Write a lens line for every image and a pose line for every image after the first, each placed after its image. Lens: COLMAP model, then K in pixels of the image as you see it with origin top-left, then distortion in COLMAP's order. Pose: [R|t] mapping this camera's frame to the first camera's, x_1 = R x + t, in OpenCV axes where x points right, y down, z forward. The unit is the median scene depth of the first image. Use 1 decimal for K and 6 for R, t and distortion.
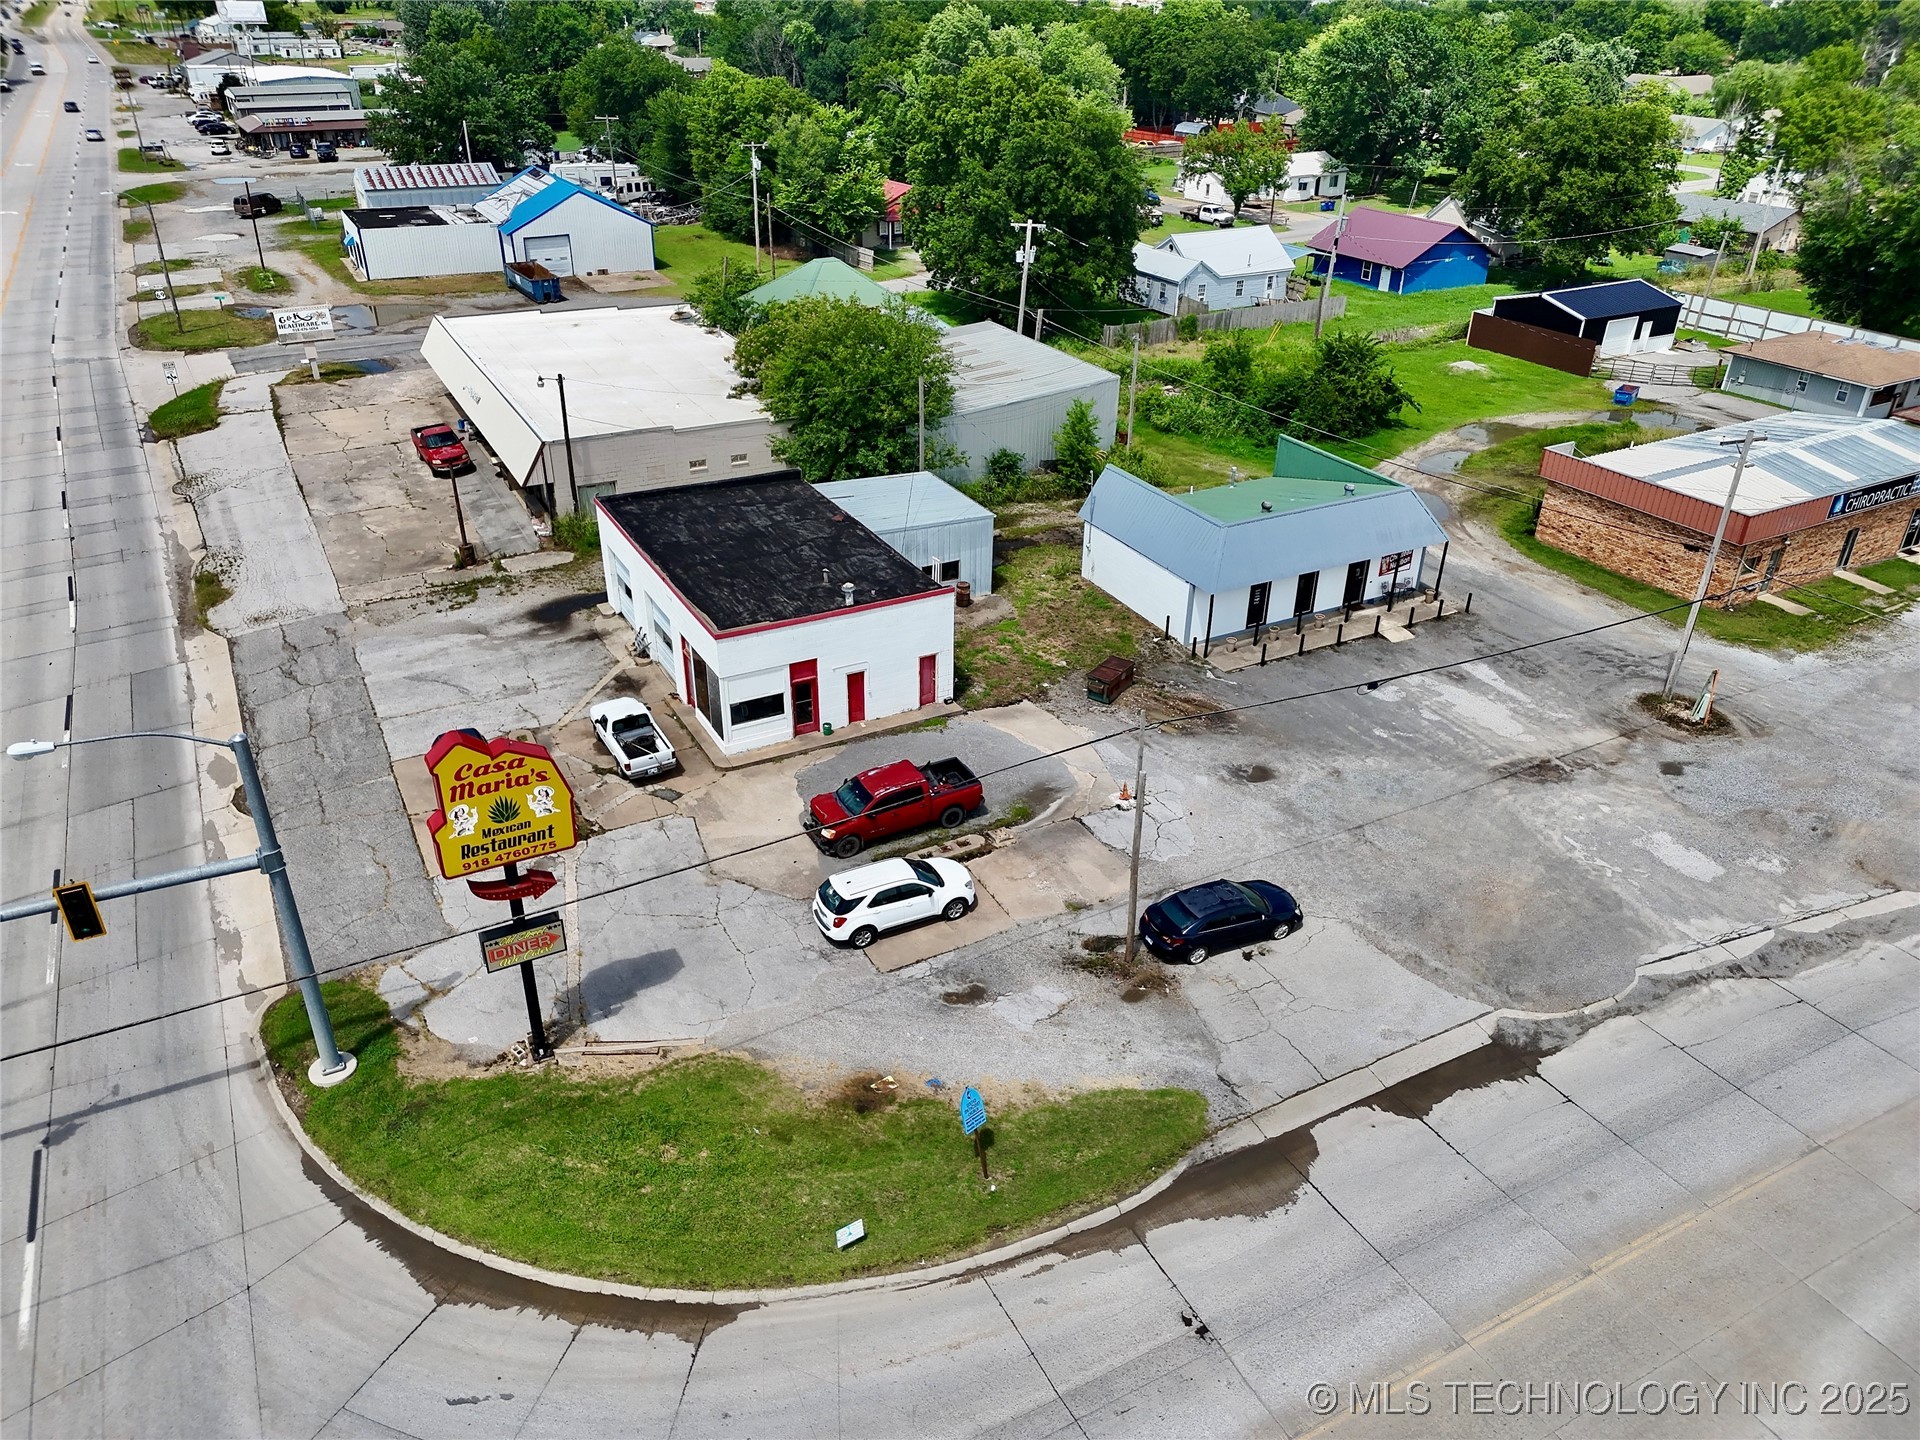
lens RADIAL K [[1343.4, 0, 958.7], [0, 1343.4, 724.9], [0, 0, 1]] dist [0.075321, -0.078154]
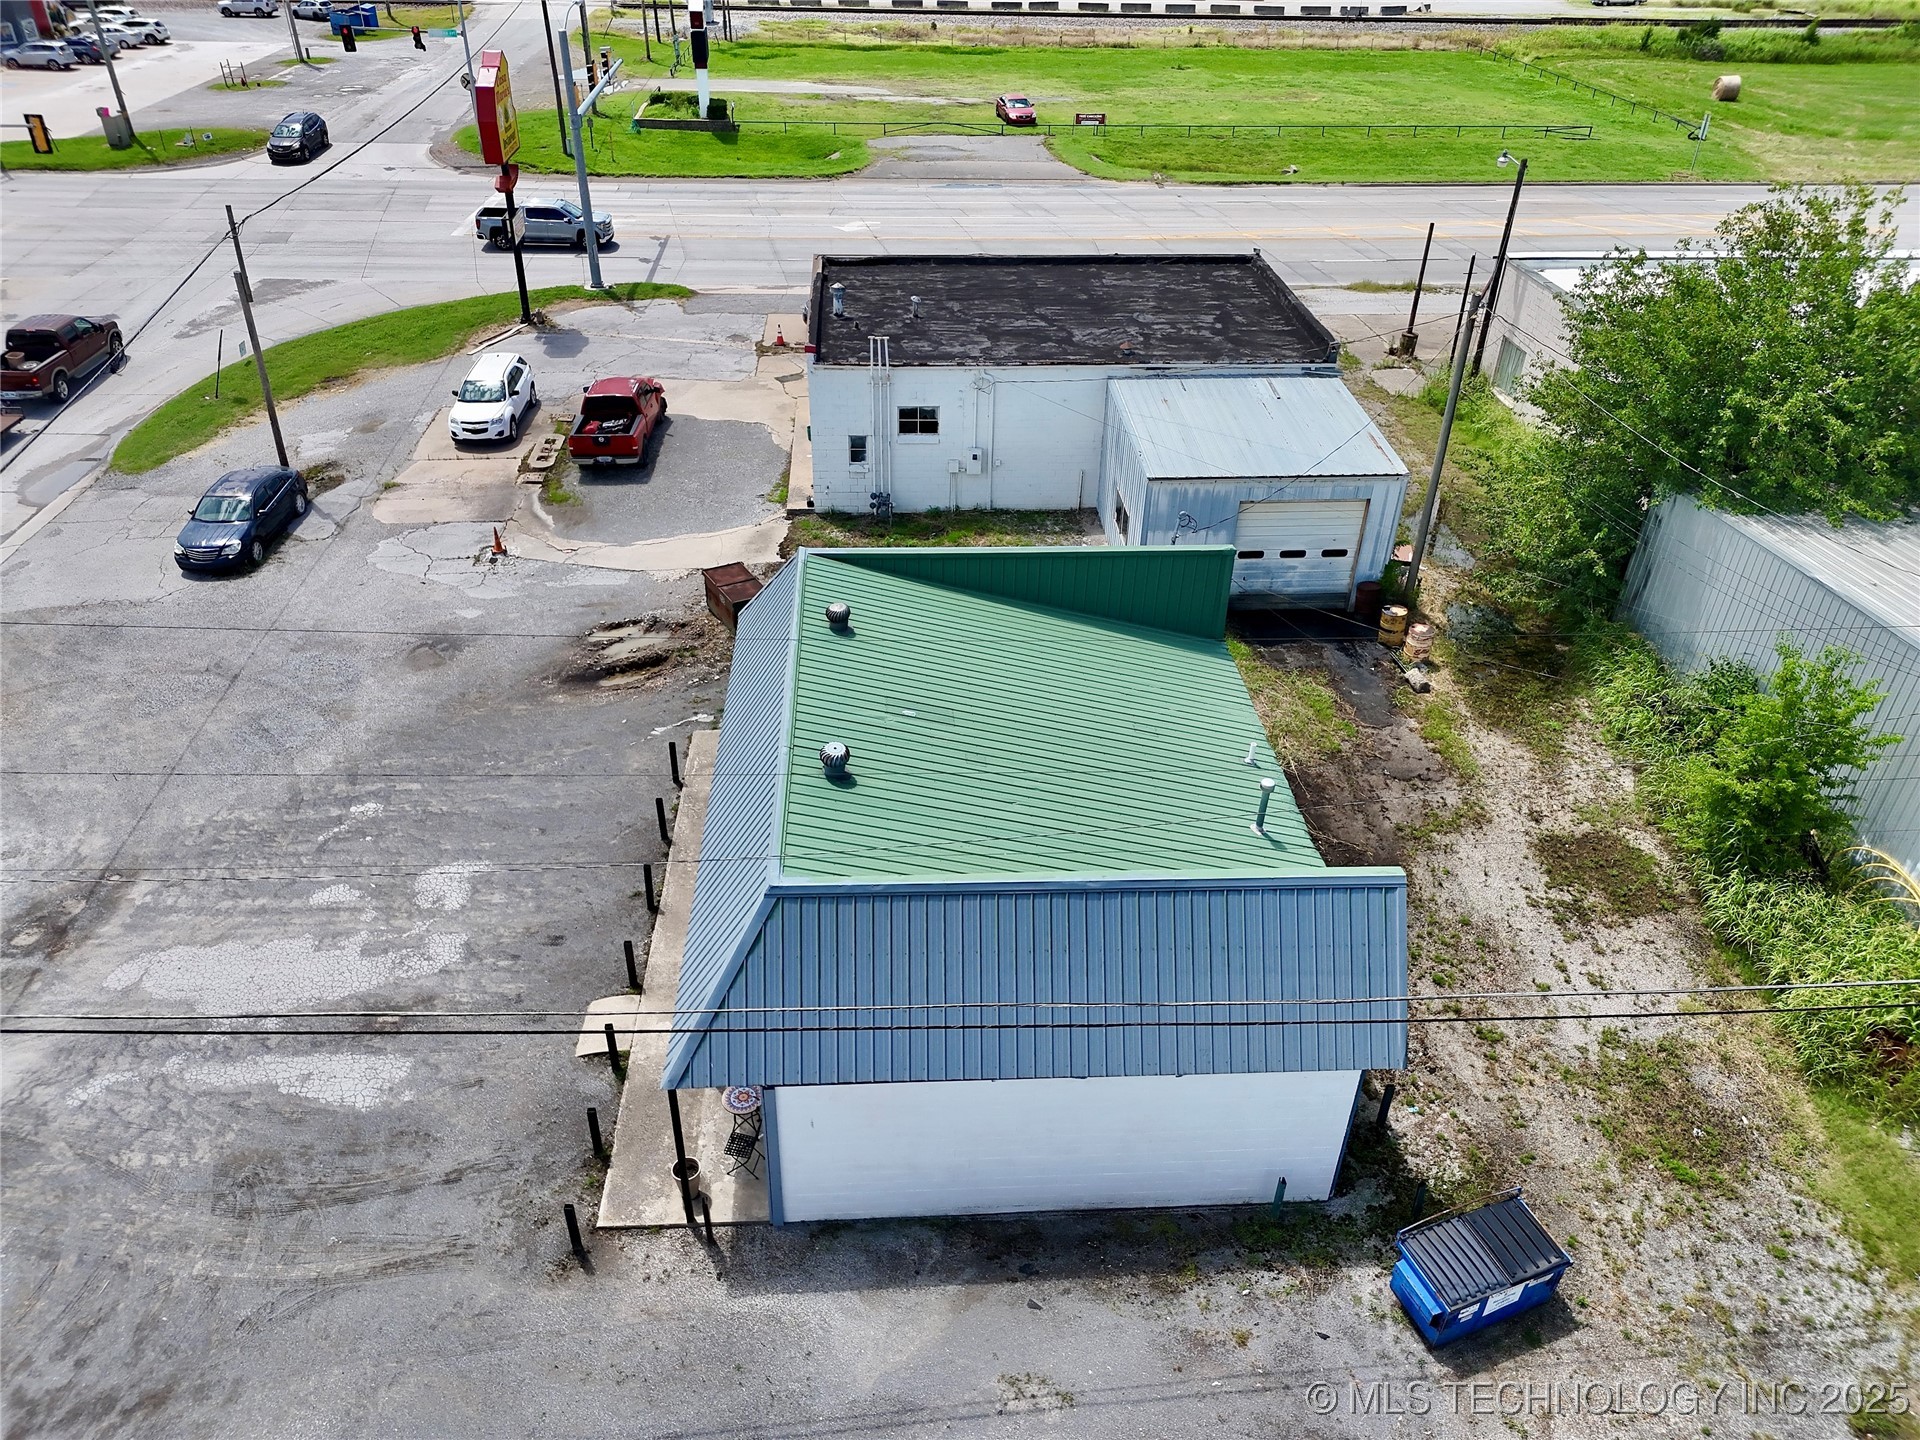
lens RADIAL K [[1343.5, 0, 957.5], [0, 1343.5, 728.1], [0, 0, 1]] dist [0.059830, -0.052559]
pose [[-0.419541, 0.486357, -0.766448, 0.595007], [-0.466759, 0.608589, 0.641682, -0.461039], [0.778538, 0.626958, -0.028316, 1.142047]]
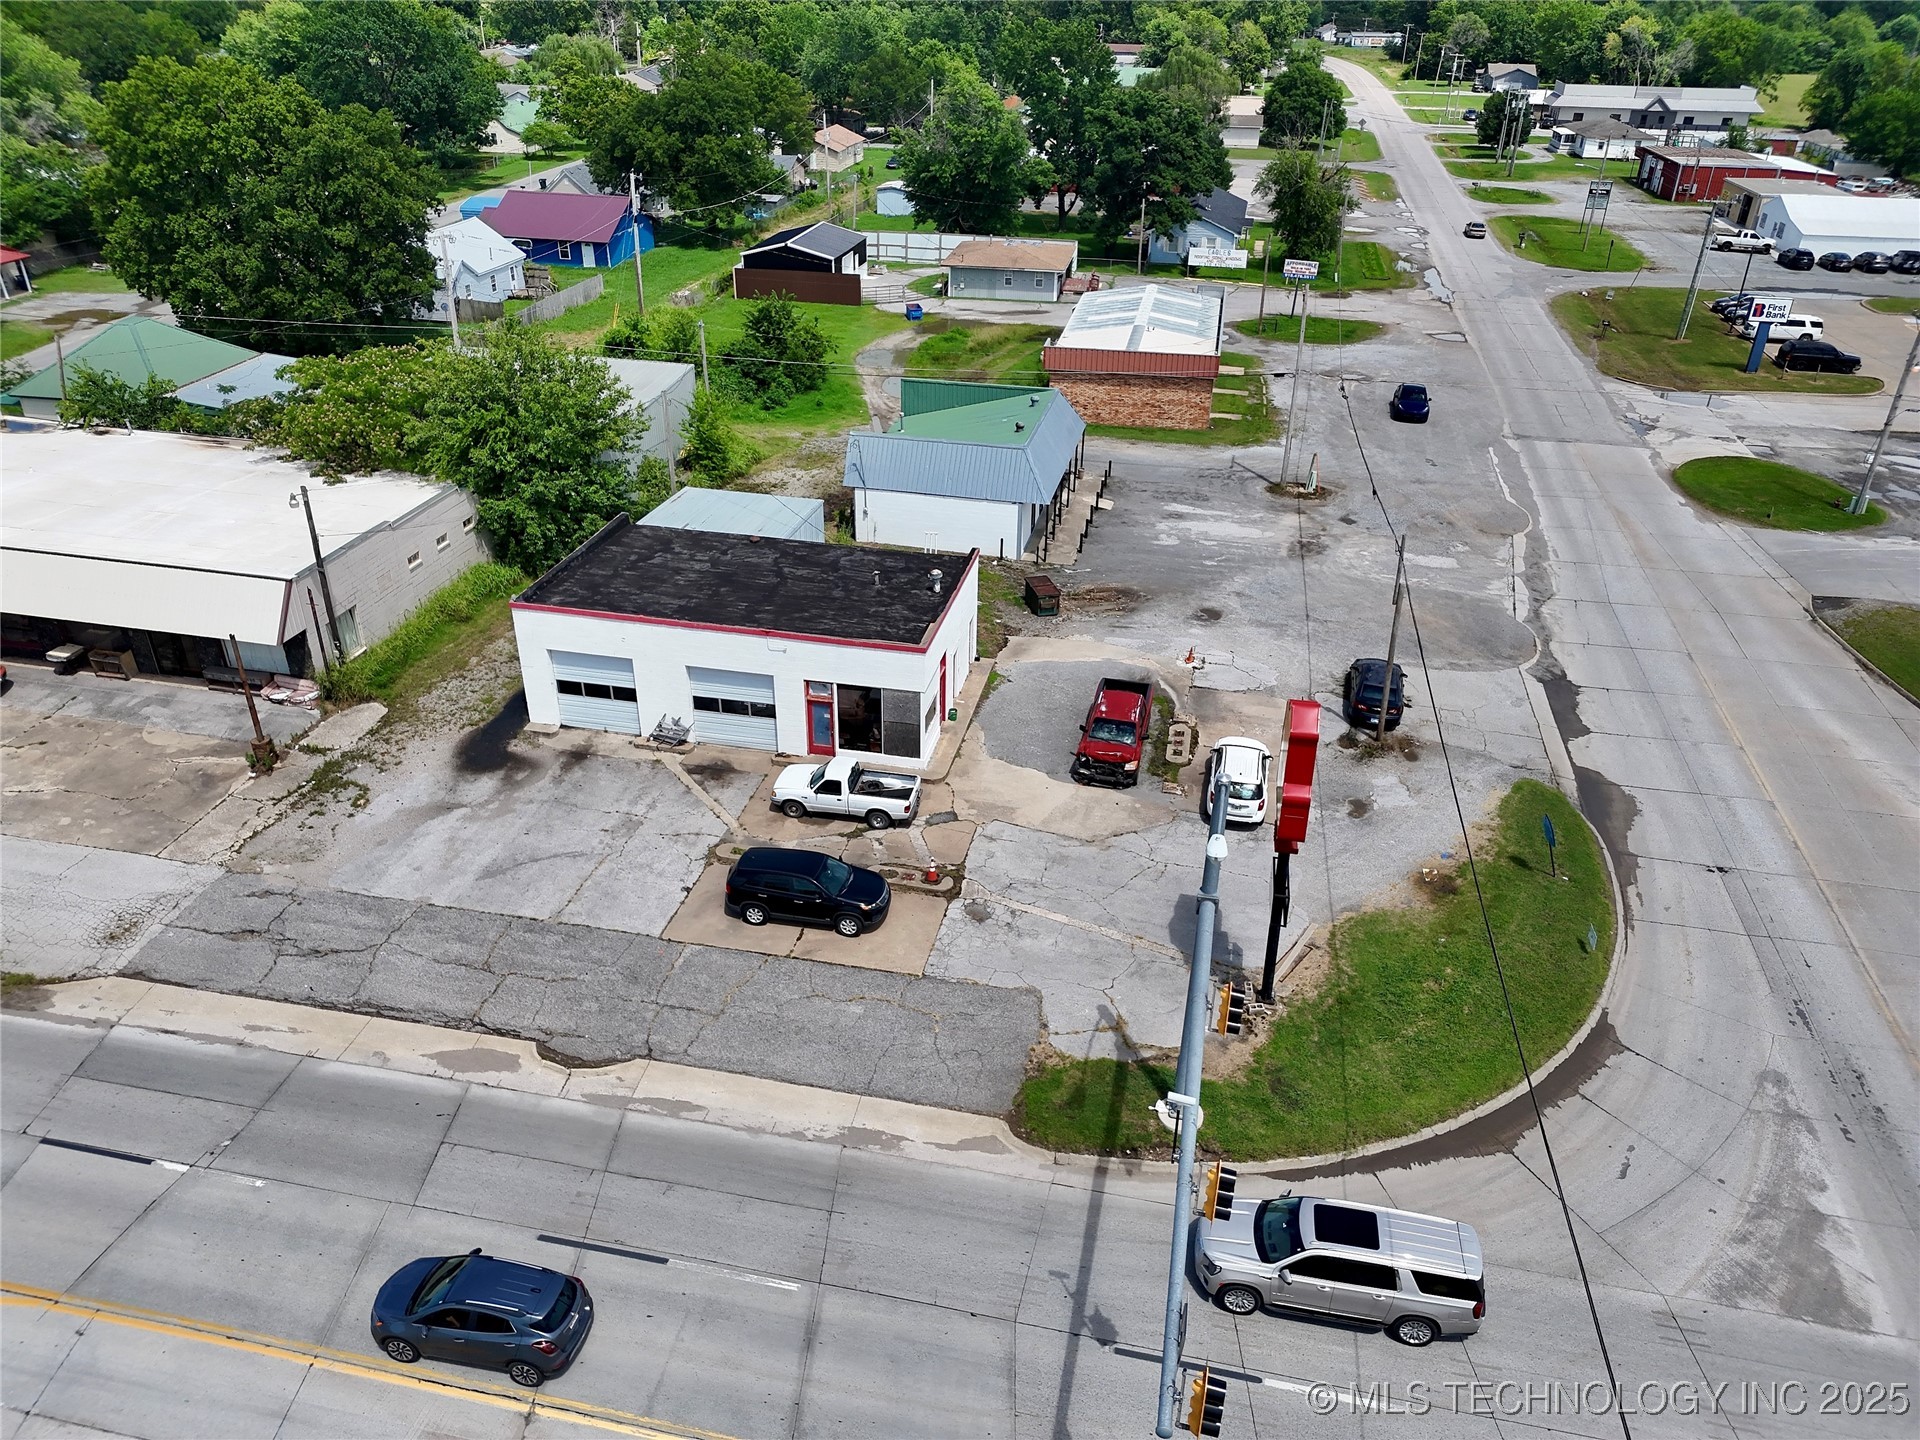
lens RADIAL K [[1343.4, 0, 958.7], [0, 1343.4, 724.9], [0, 0, 1]] dist [0.075321, -0.078154]
pose [[0.648926, -0.377060, 0.660848, -0.720019], [0.368717, 0.915606, 0.160352, -0.141171], [-0.665539, 0.139610, 0.733189, 0.235862]]
